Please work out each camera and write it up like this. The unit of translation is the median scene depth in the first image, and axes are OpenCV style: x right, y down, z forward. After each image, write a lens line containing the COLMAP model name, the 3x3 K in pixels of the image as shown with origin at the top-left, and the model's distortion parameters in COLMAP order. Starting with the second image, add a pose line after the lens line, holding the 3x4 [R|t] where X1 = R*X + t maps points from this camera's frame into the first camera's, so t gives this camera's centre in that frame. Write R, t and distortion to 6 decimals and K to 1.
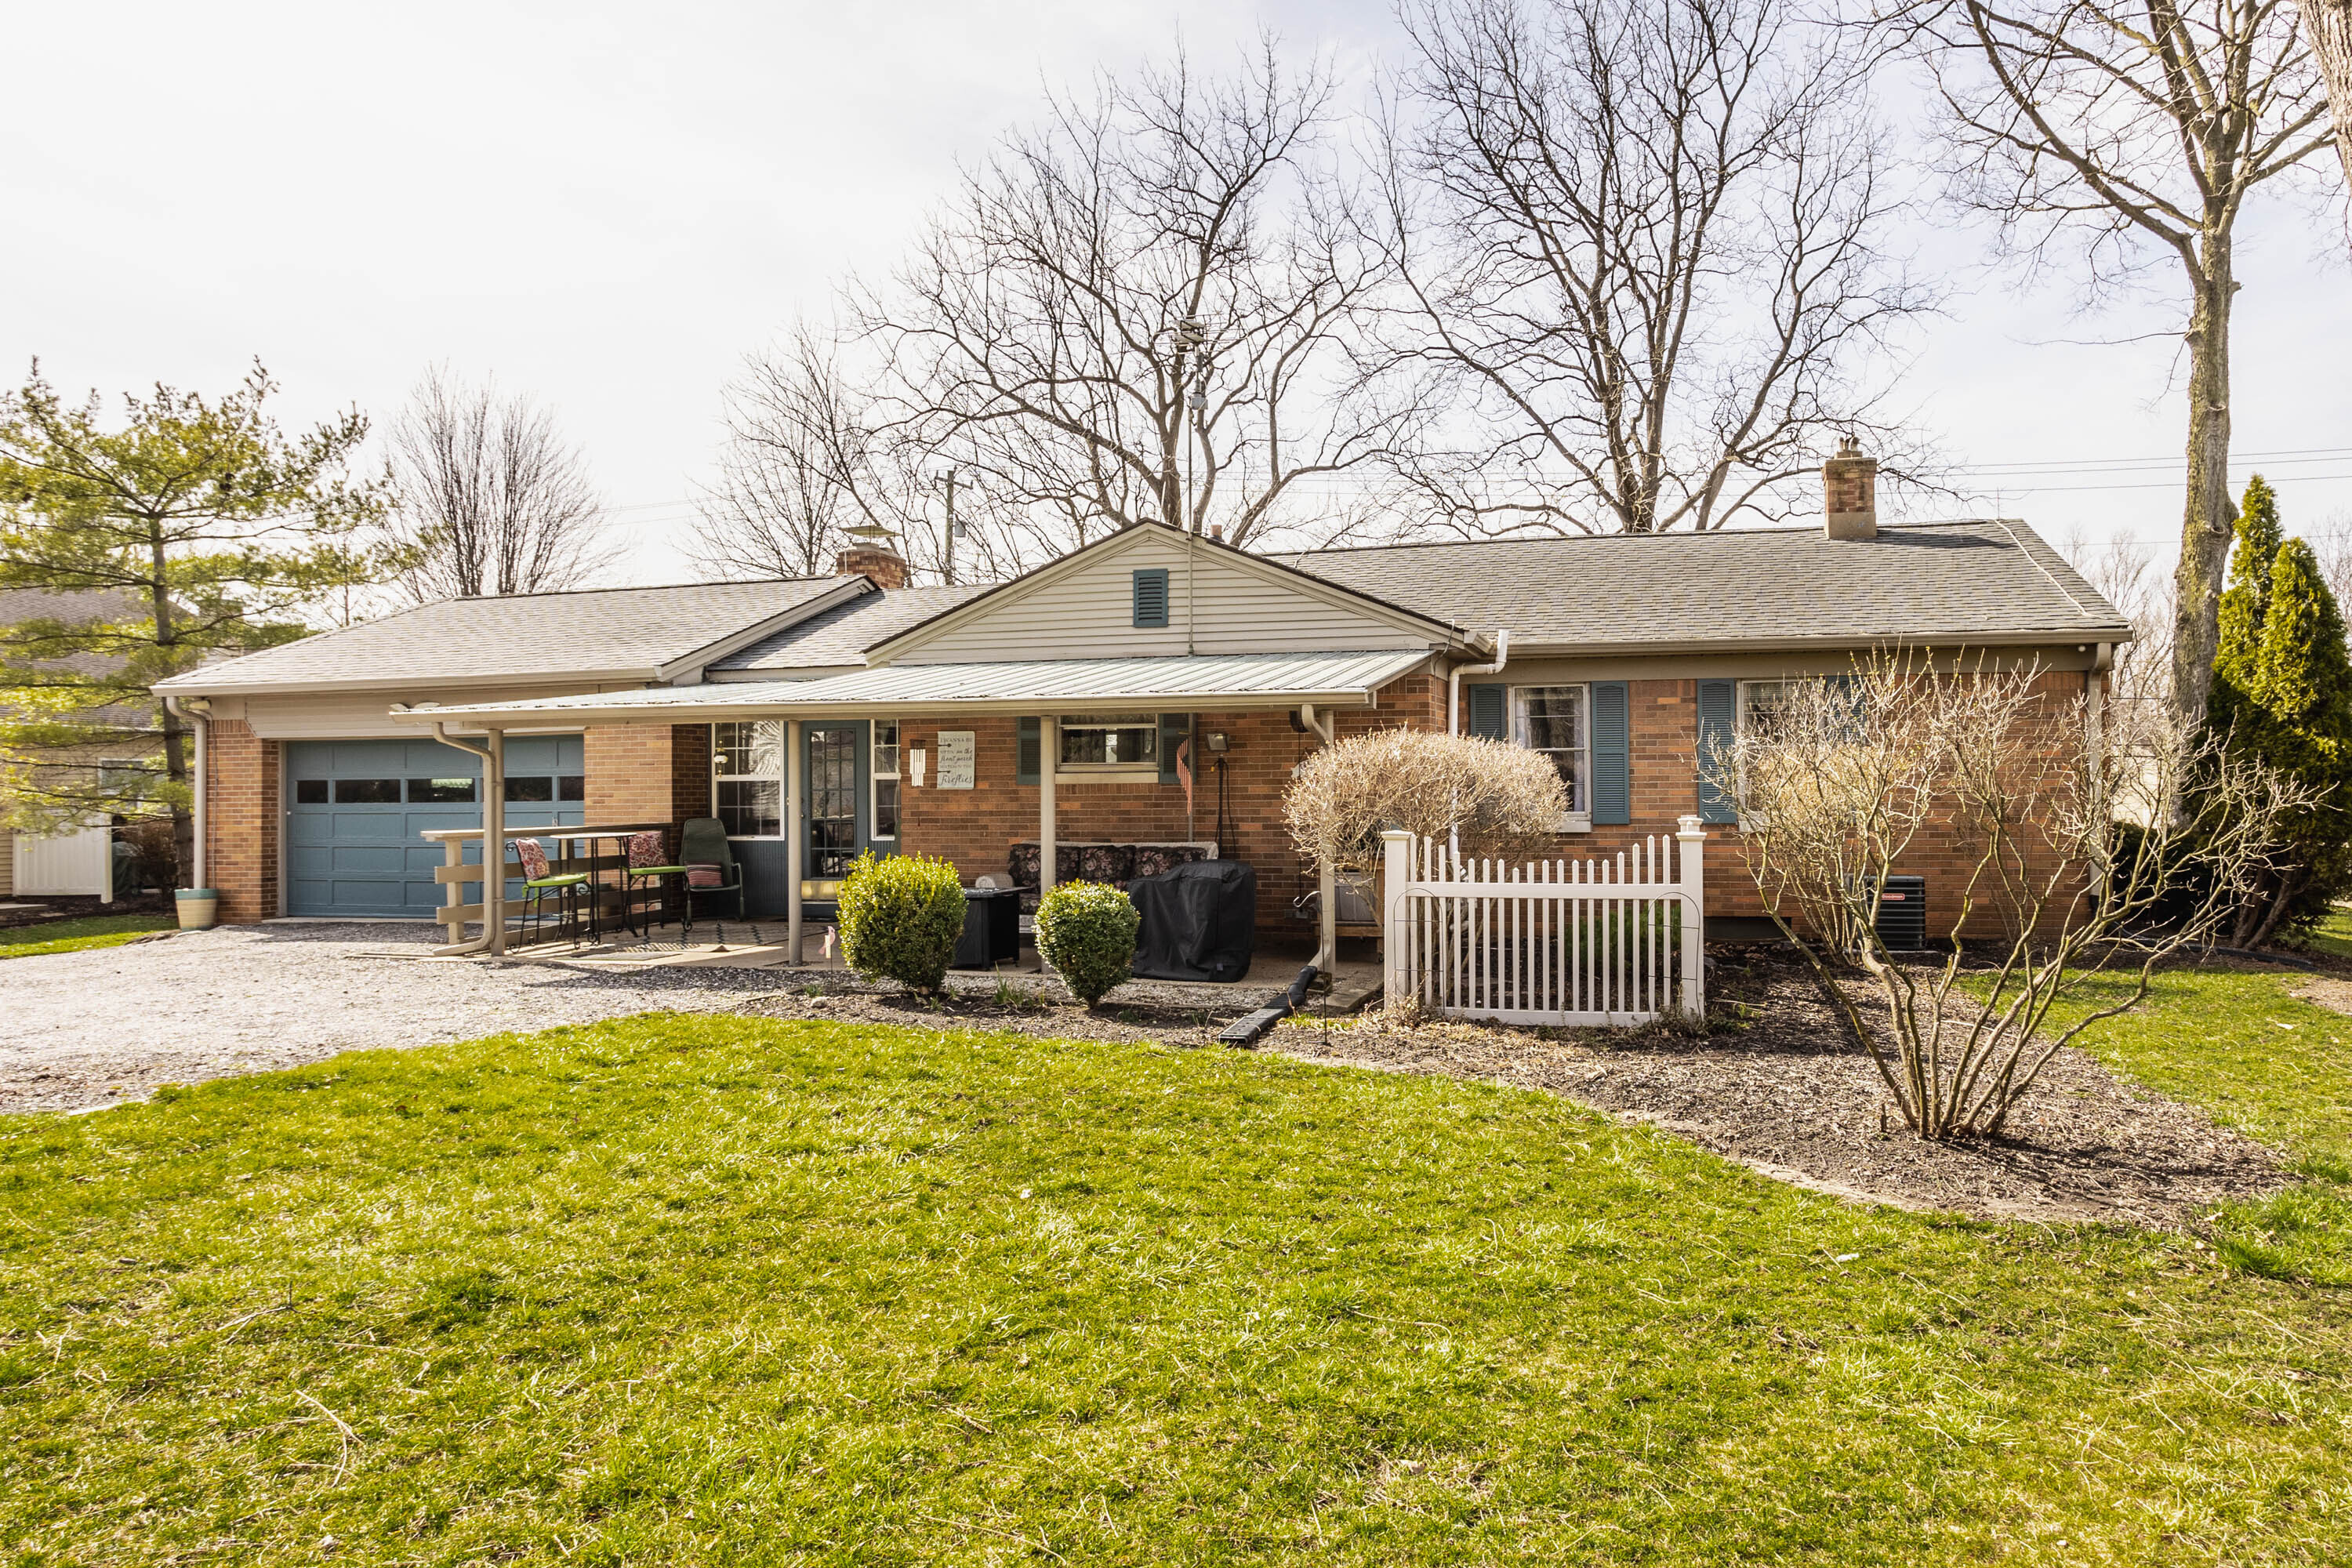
lens RADIAL K [[1376.6, 0, 1354.2], [0, 1376.6, 860.0], [0, 0, 1]] dist [-0.051676, 0.035006]
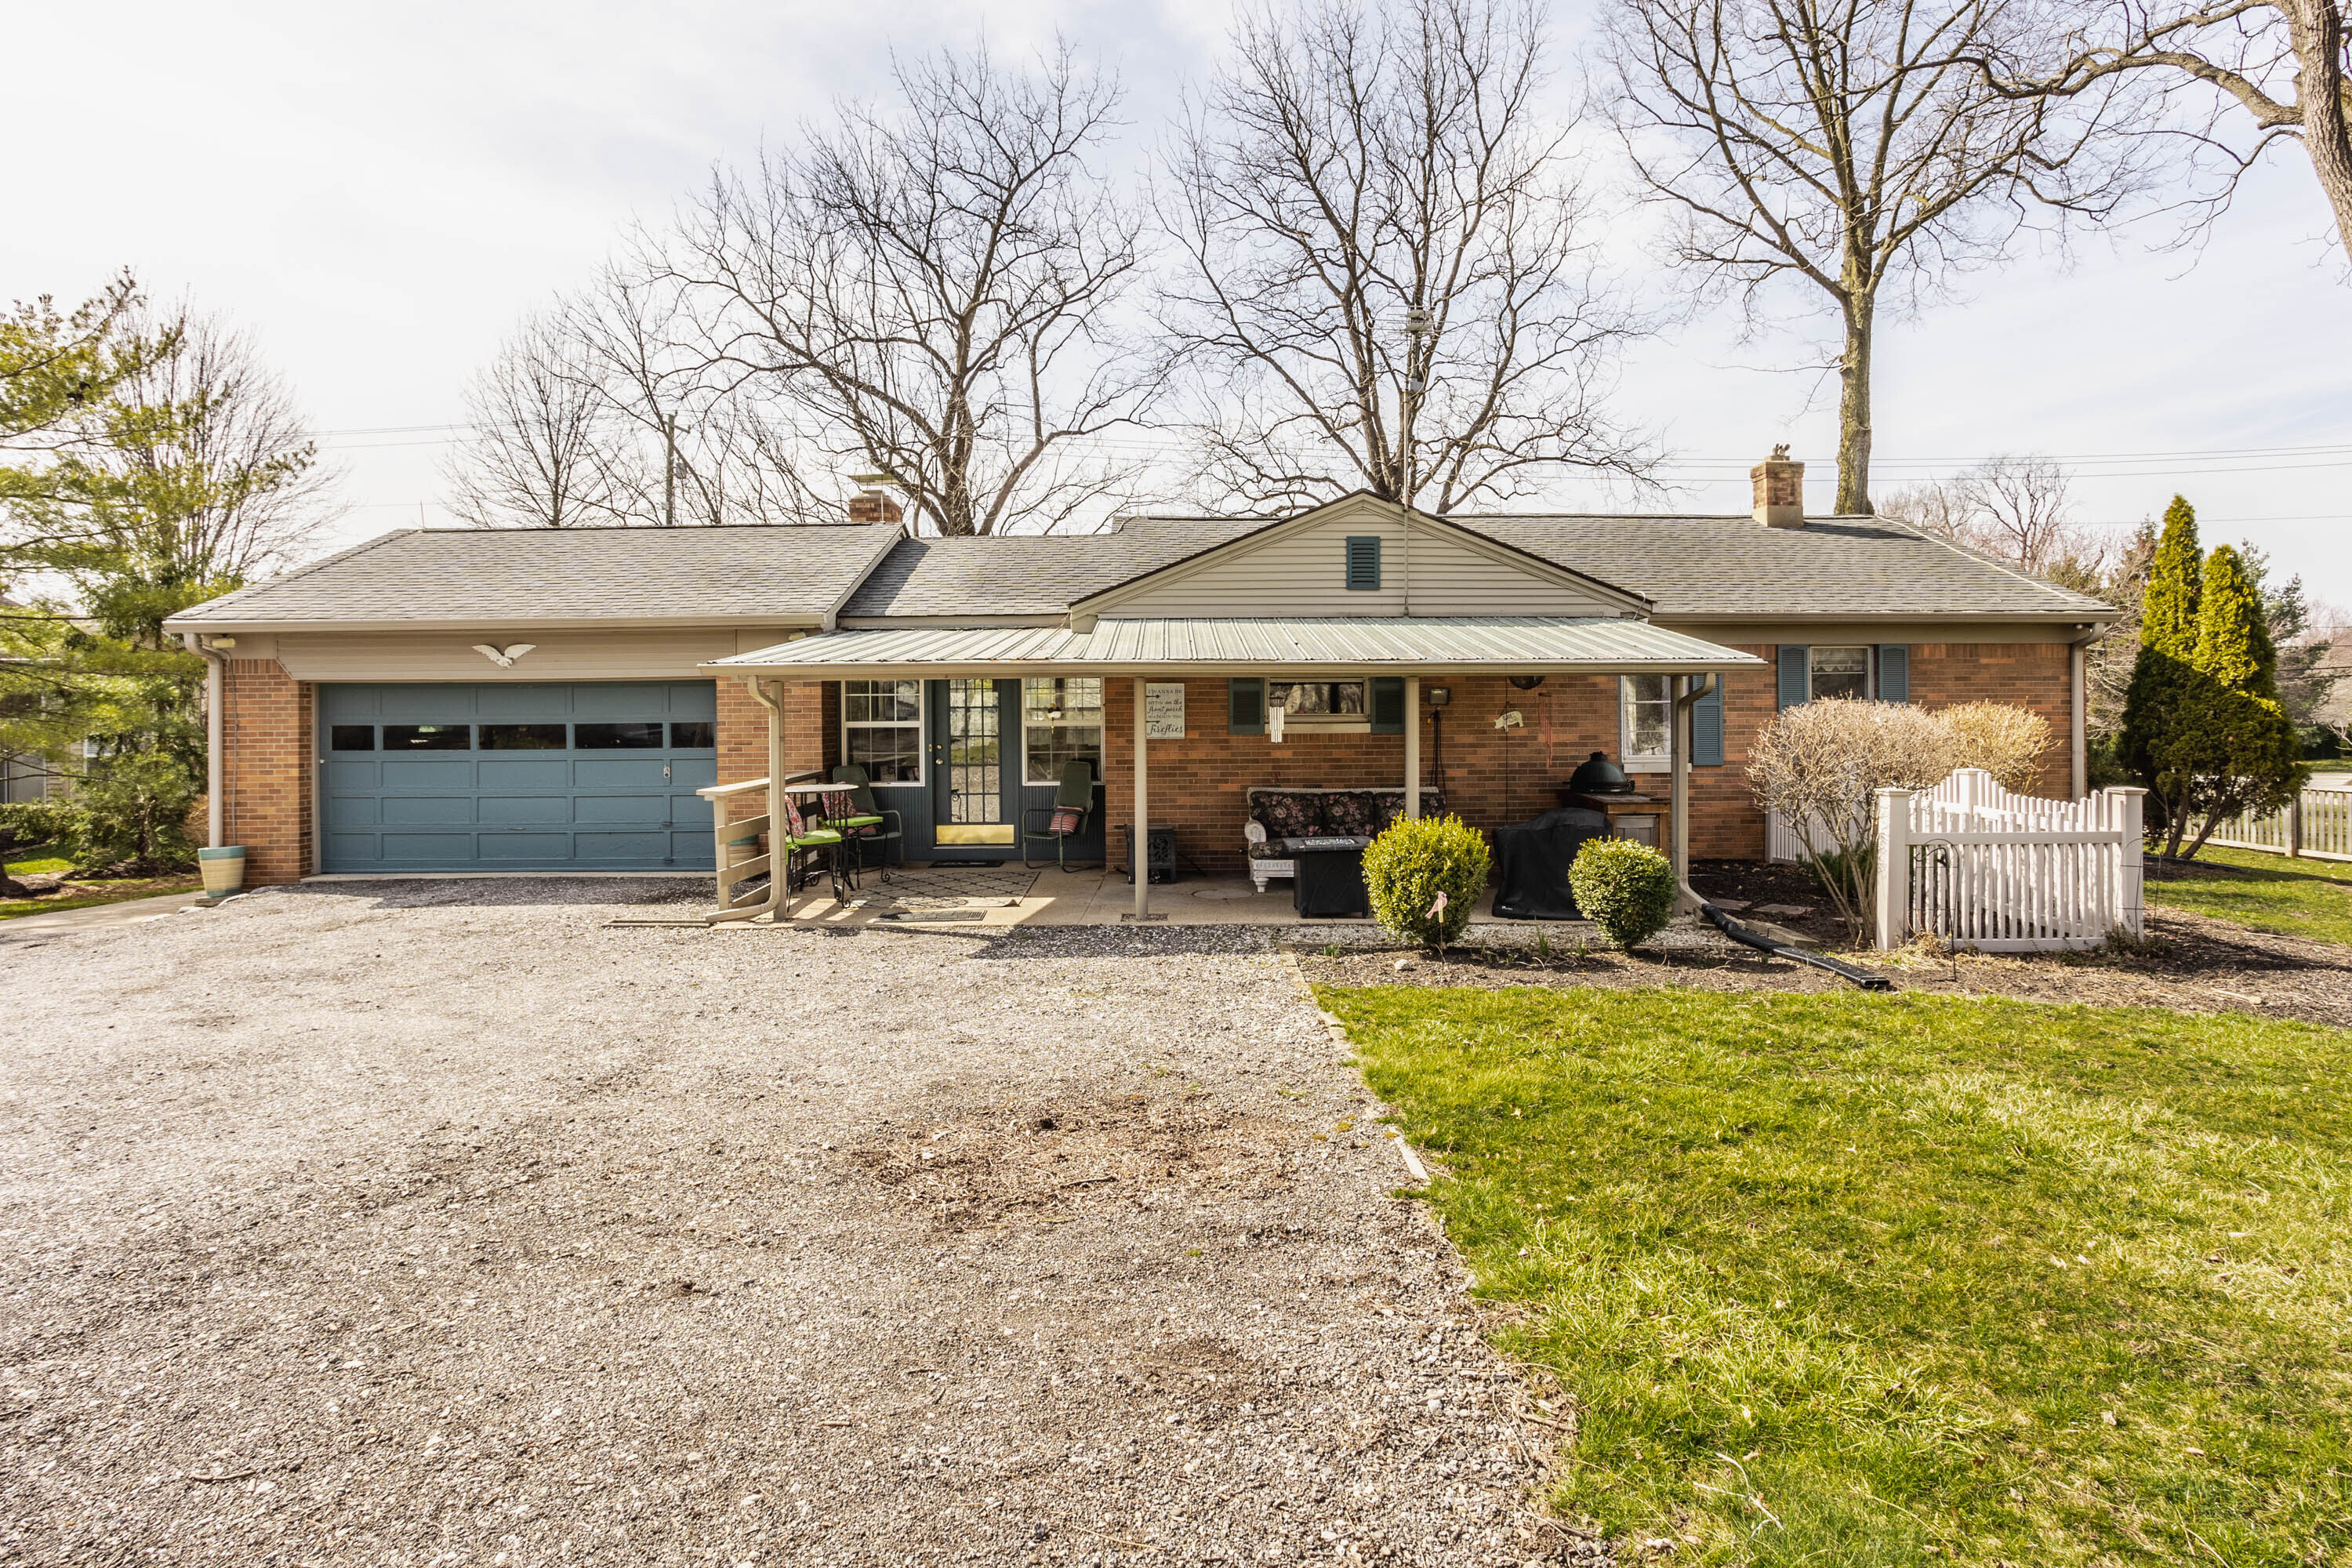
lens RADIAL K [[1183.1, 0, 1171.3], [0, 1183.1, 777.3], [0, 0, 1]] dist [-0.041639, 0.020749]
pose [[0.973653, -0.012145, 0.227712, -0.414616], [0.010737, 0.999915, 0.007419, -0.023882], [-0.227783, -0.004778, 0.973700, 0.099960]]
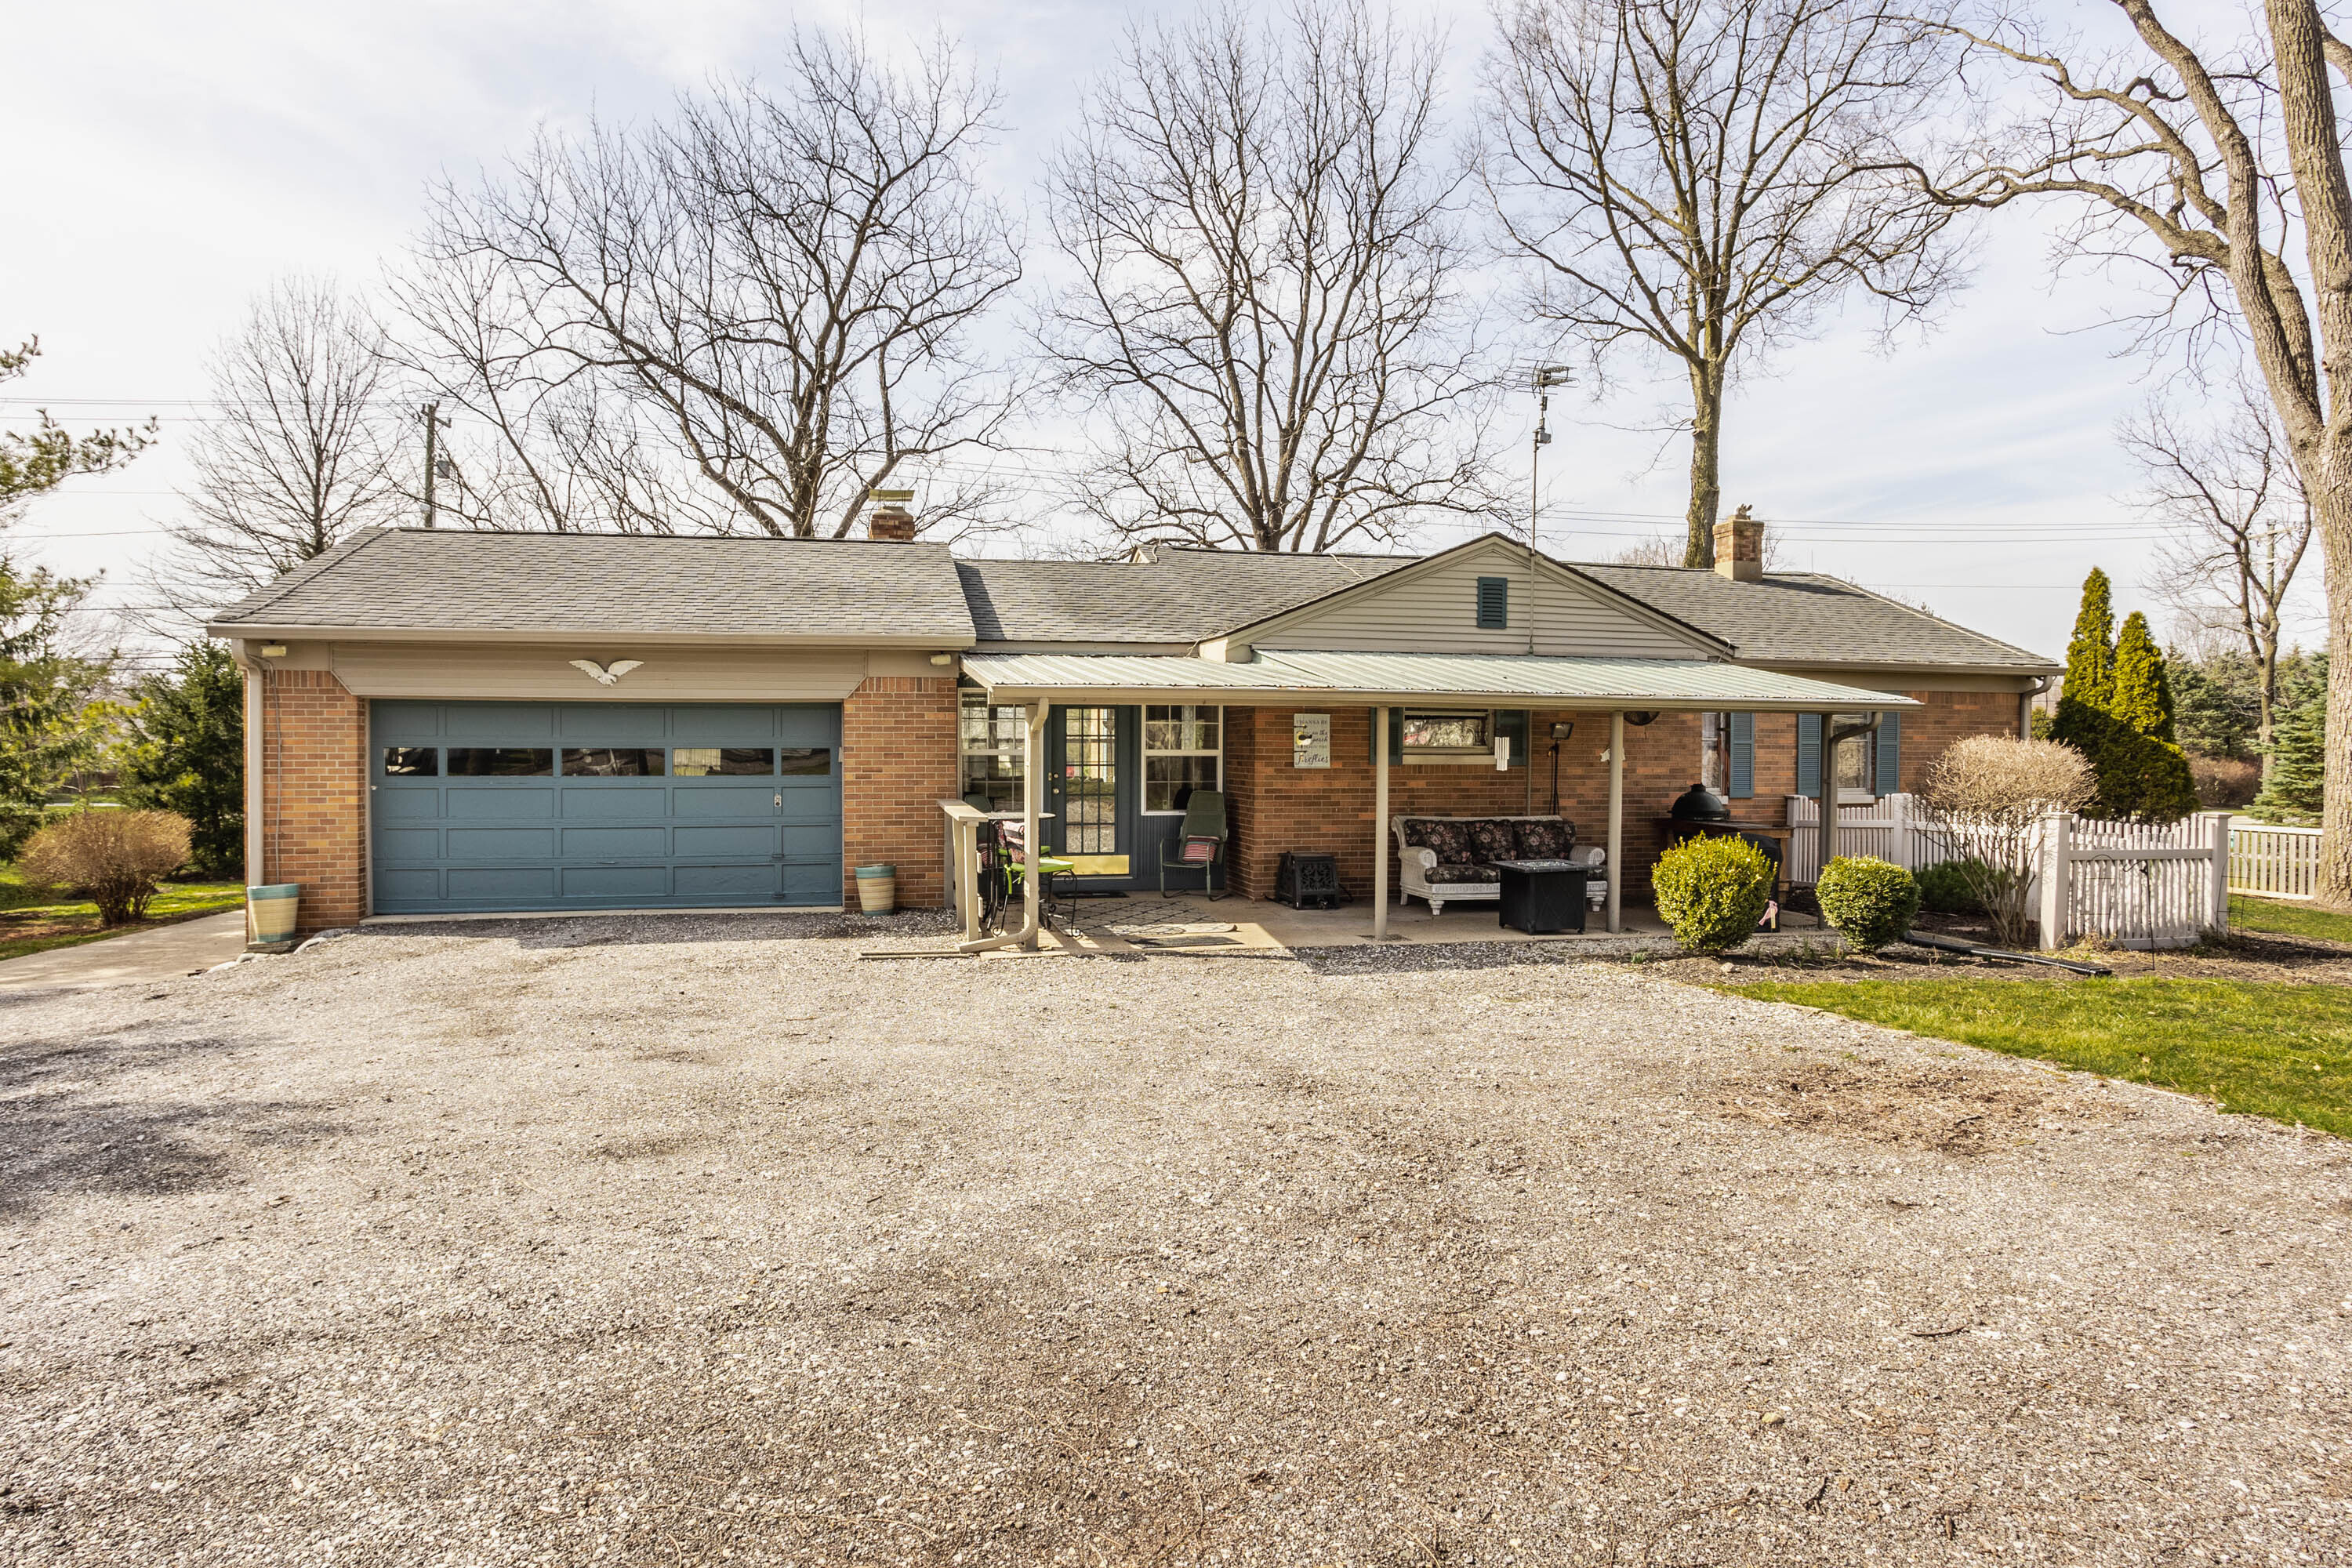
lens RADIAL K [[1237.9, 0, 1107.2], [0, 1237.9, 848.0], [0, 0, 1]] dist [-0.042933, 0.018783]
pose [[0.914096, -0.021541, 0.404926, -0.697687], [0.009449, 0.999448, 0.031838, -0.018088], [-0.405388, -0.025276, 0.913795, 0.152709]]
